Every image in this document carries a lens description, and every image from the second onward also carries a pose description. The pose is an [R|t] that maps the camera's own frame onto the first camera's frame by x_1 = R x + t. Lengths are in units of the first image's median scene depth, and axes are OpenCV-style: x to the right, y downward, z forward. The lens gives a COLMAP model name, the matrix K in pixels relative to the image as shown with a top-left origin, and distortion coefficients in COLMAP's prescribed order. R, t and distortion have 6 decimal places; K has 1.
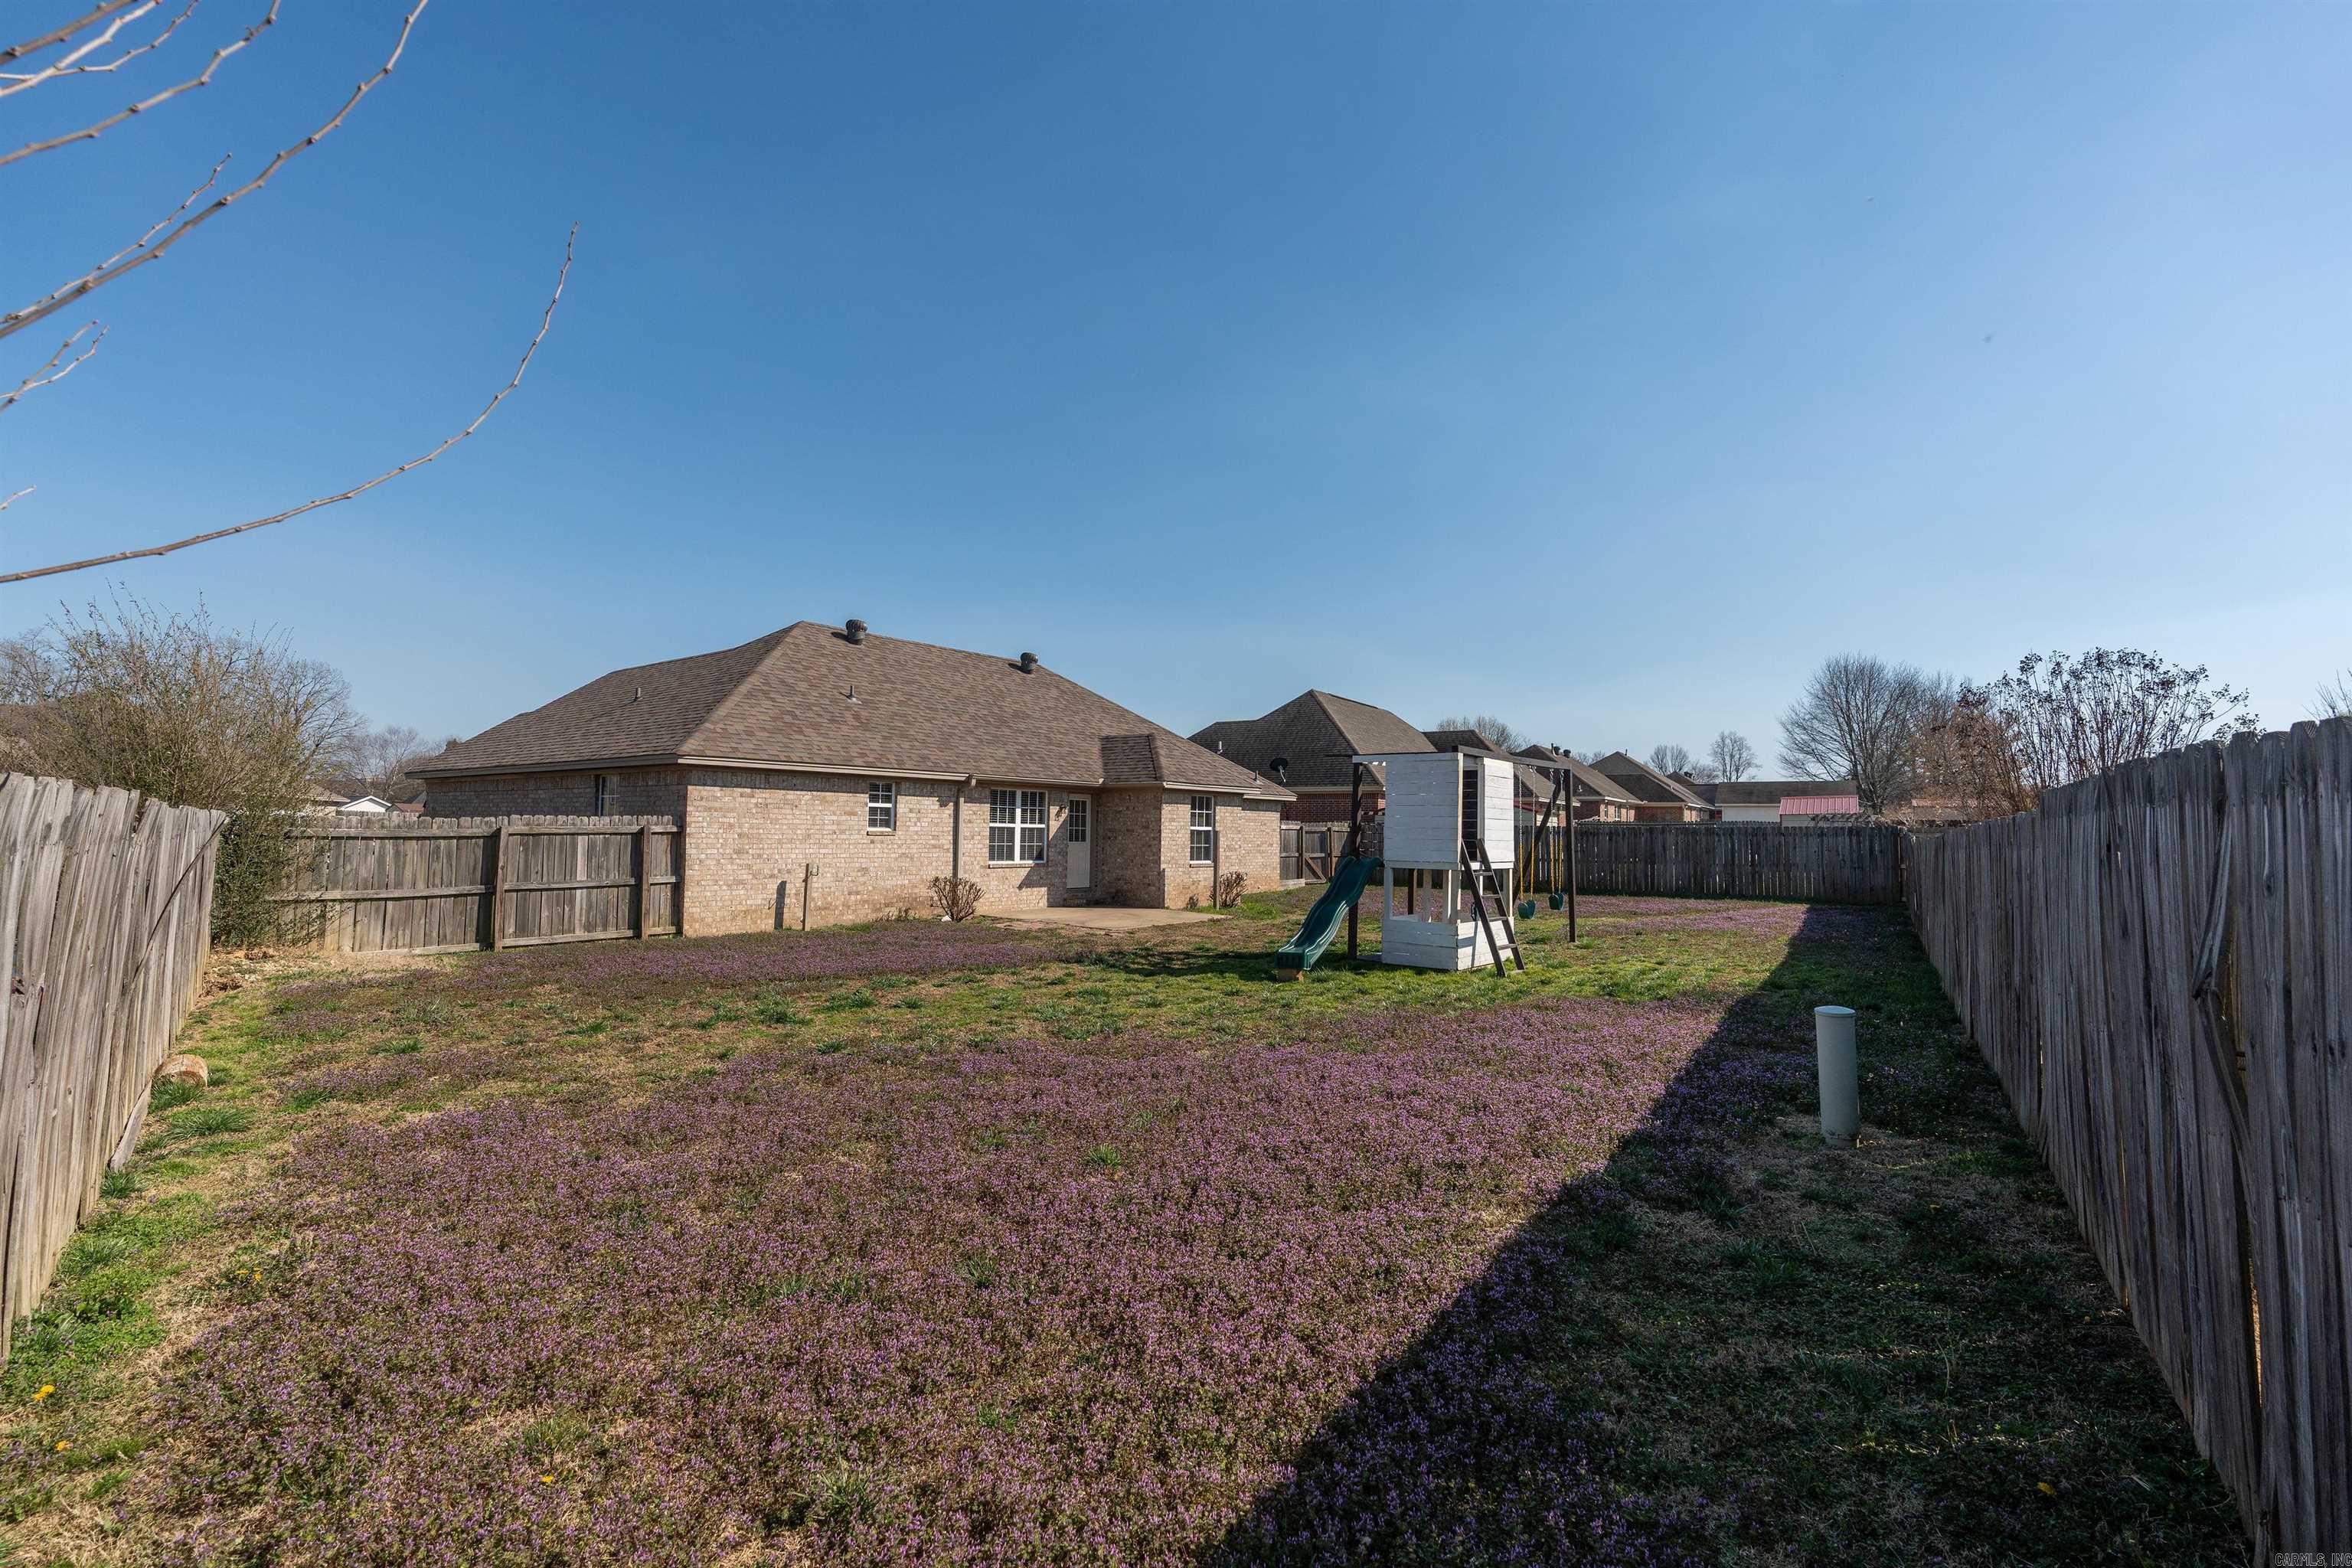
lens RADIAL K [[1056.0, 0, 1176.5], [0, 1056.0, 780.5], [0, 0, 1]] dist [-0.005069, 0.001601]
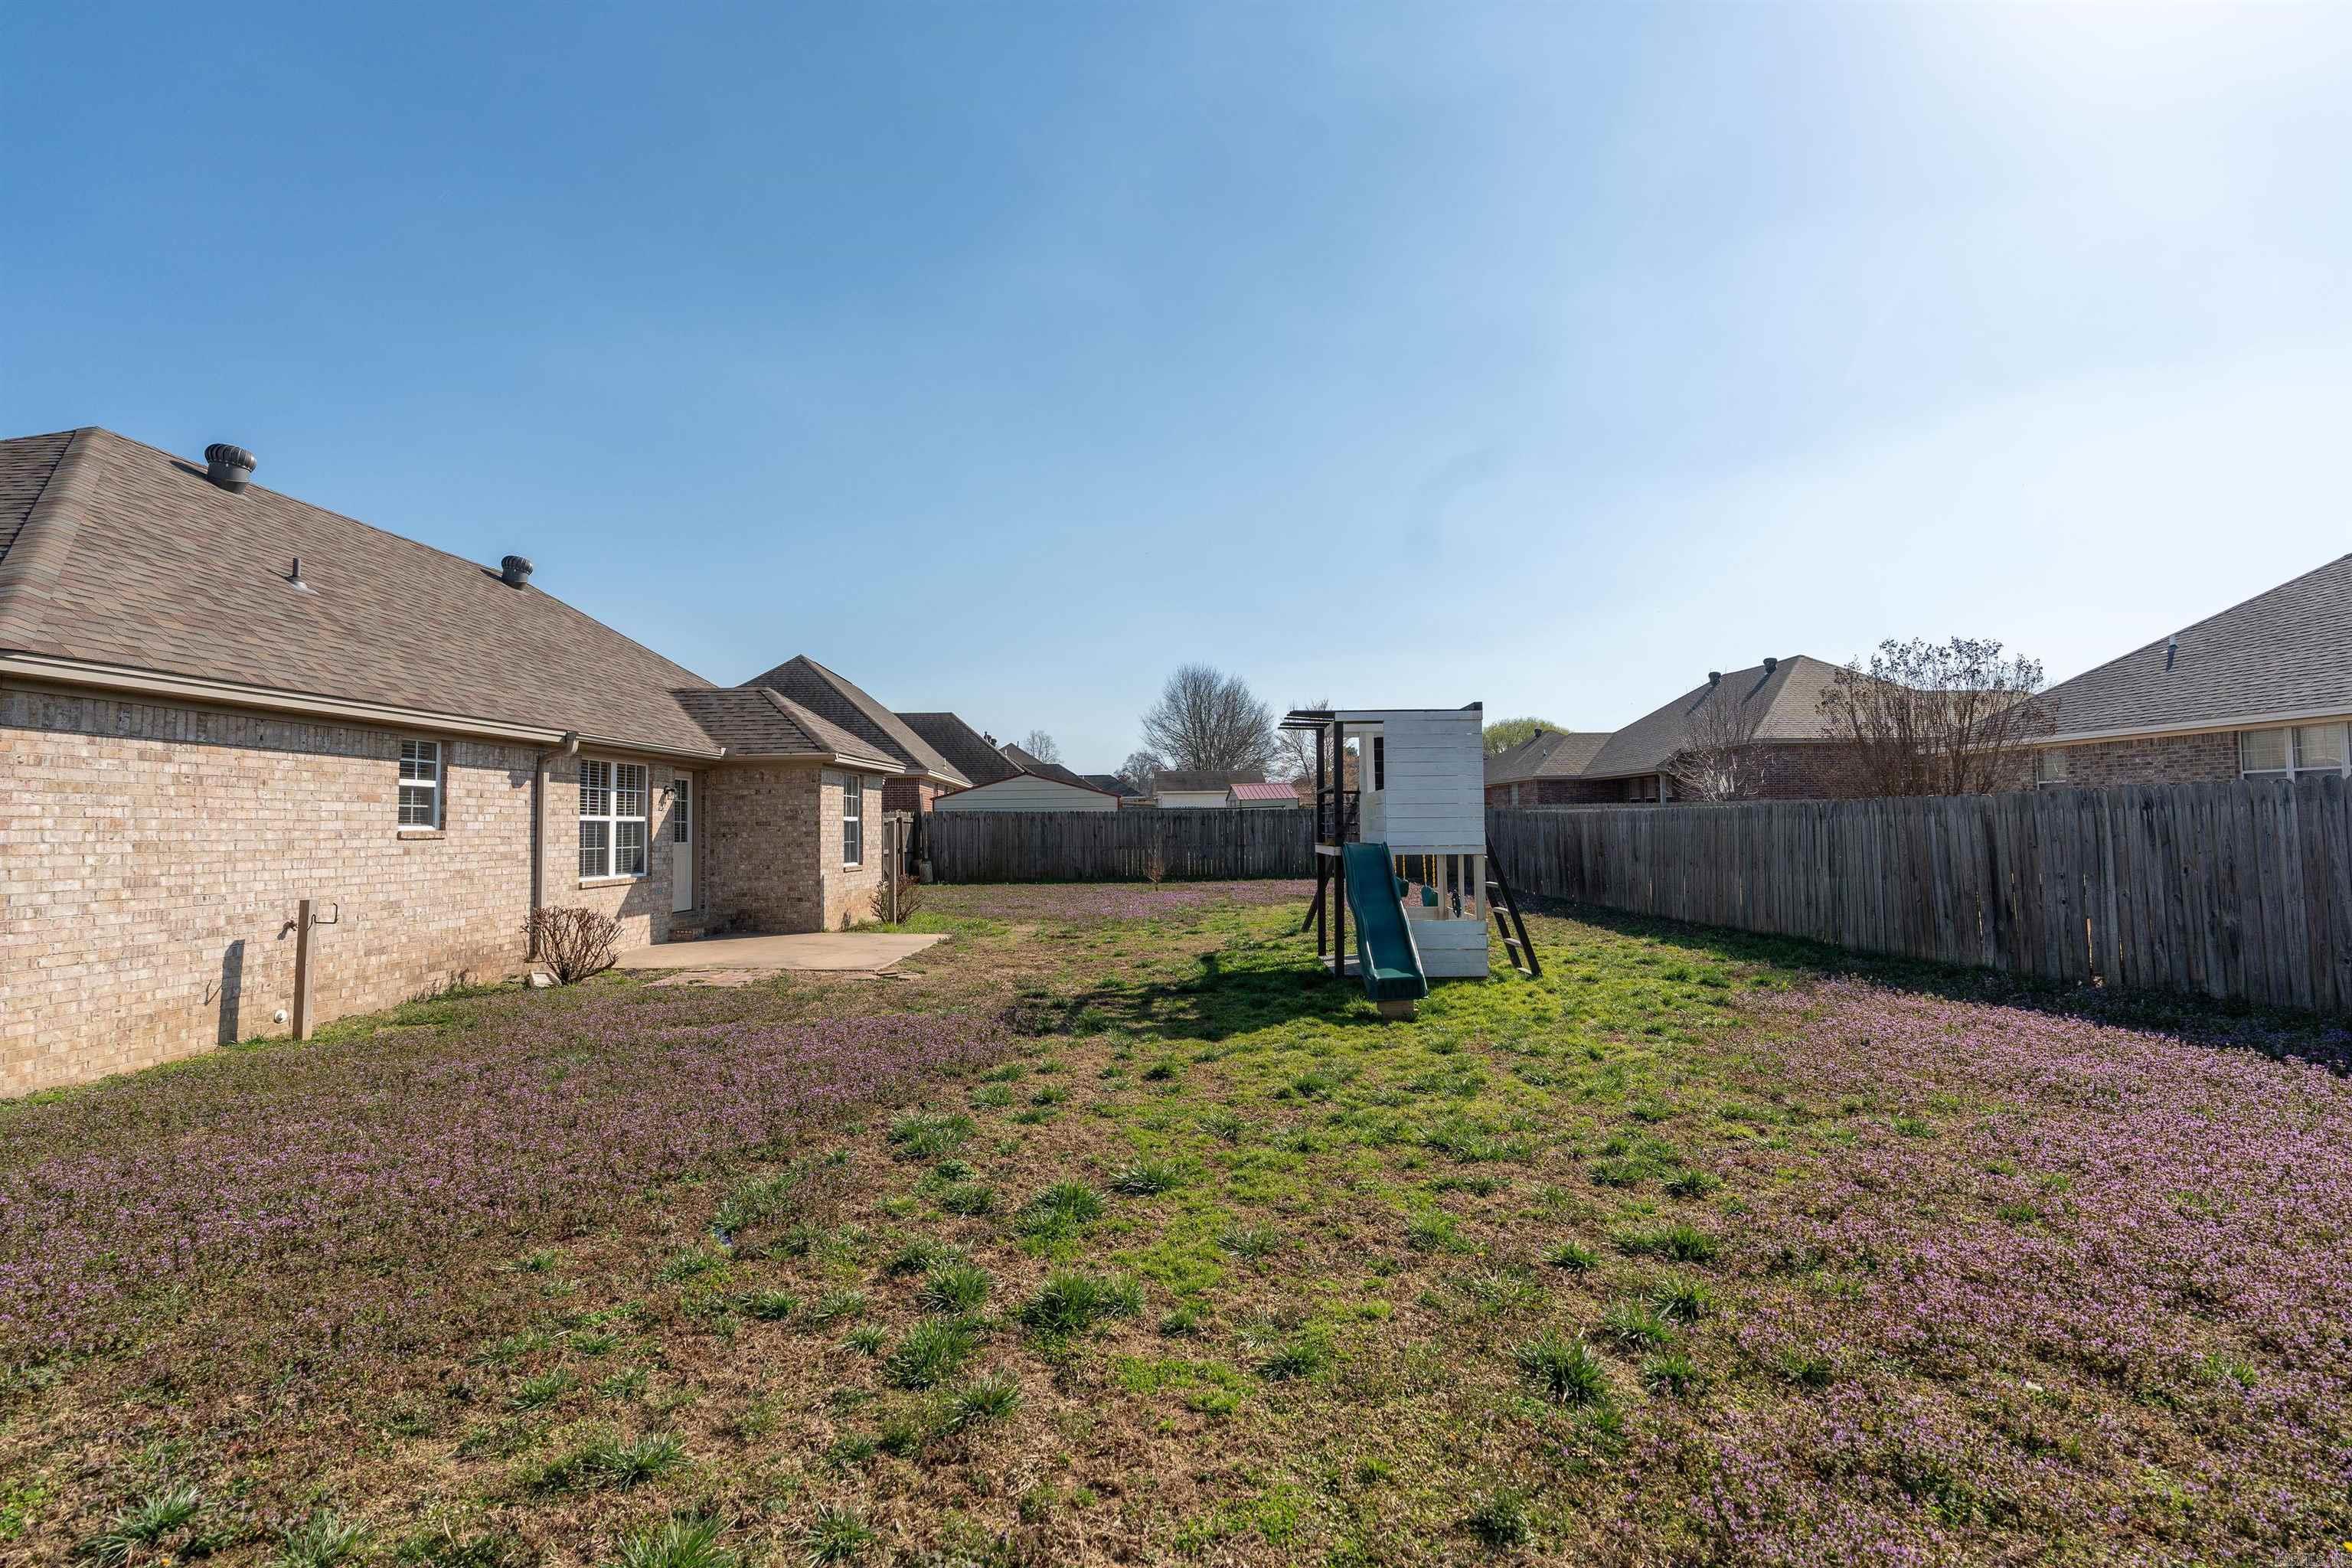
lens RADIAL K [[1056.0, 0, 1176.5], [0, 1056.0, 780.5], [0, 0, 1]] dist [-0.005069, 0.001601]
pose [[0.806700, 0.002705, 0.590955, -0.264998], [-0.006885, 0.999965, 0.004822, 0.015694], [-0.590921, -0.007959, 0.806690, 0.316953]]
